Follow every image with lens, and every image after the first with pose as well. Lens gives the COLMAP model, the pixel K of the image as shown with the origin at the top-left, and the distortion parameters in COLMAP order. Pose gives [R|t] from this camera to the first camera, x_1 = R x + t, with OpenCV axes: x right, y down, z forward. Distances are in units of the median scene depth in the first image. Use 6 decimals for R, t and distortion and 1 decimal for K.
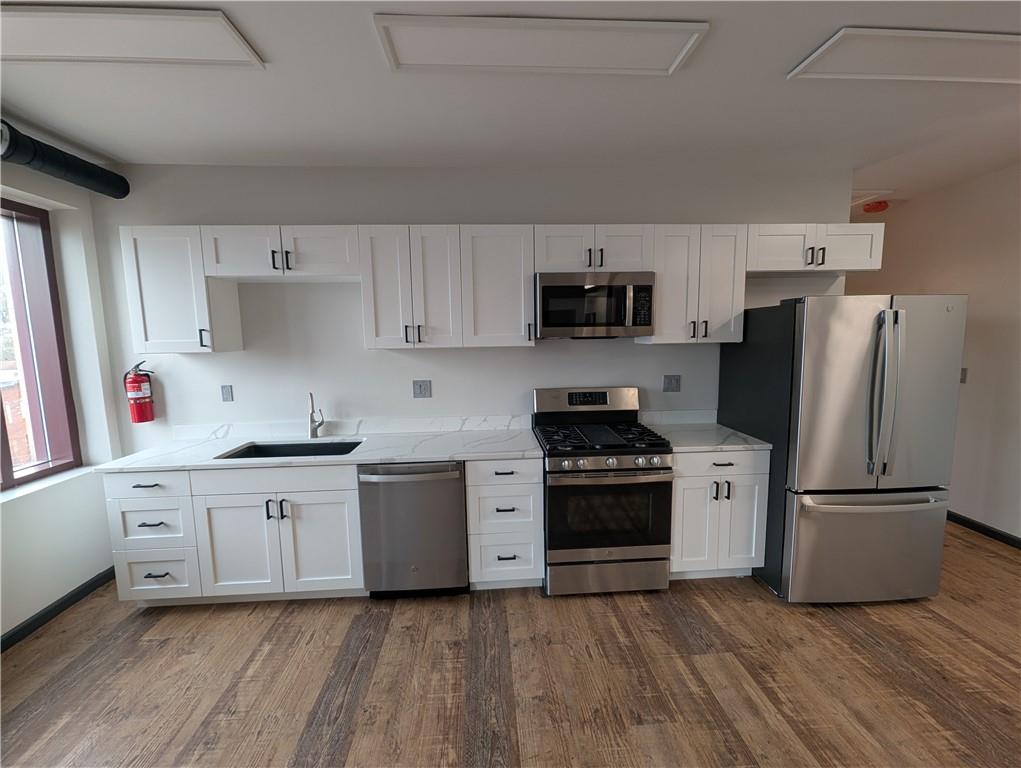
lens RADIAL K [[422.2, 0, 510.5], [0, 422.2, 384.0], [0, 0, 1]] dist [0.019986, -0.007596]
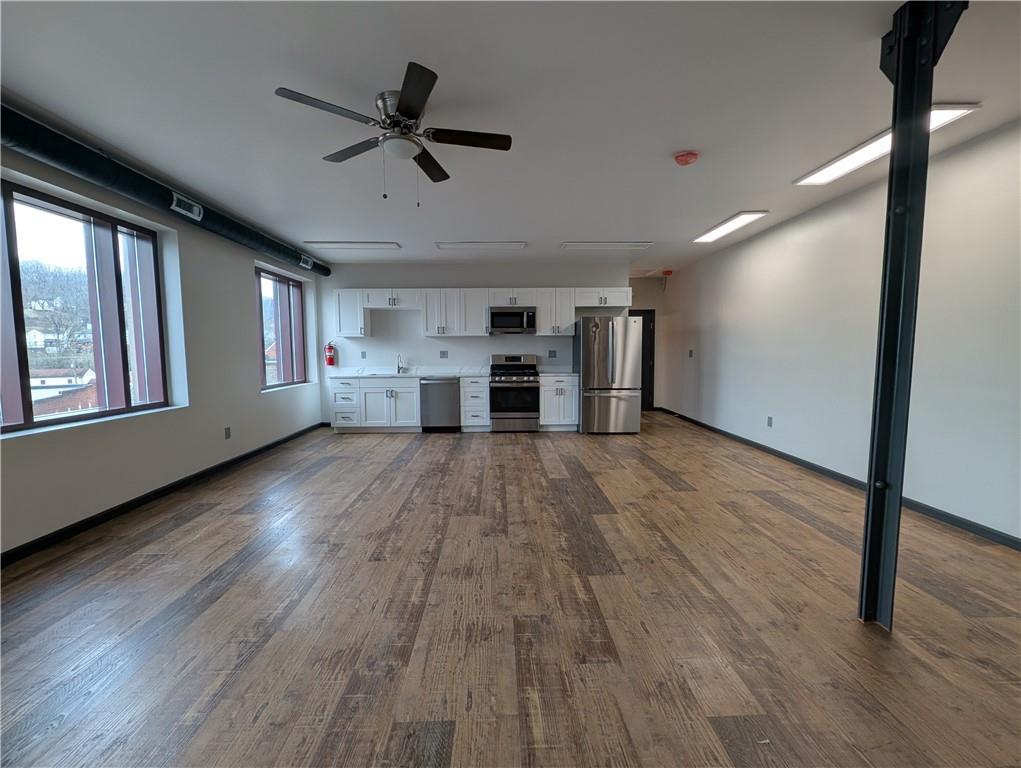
lens RADIAL K [[421.0, 0, 510.5], [0, 421.0, 384.0], [0, 0, 1]] dist [-0.008905, -0.000400]
pose [[0.999135, 0.014525, -0.038970, 0.292233], [-0.015851, 0.999299, -0.033925, 0.284618], [0.038450, 0.034513, 0.998664, -1.504662]]
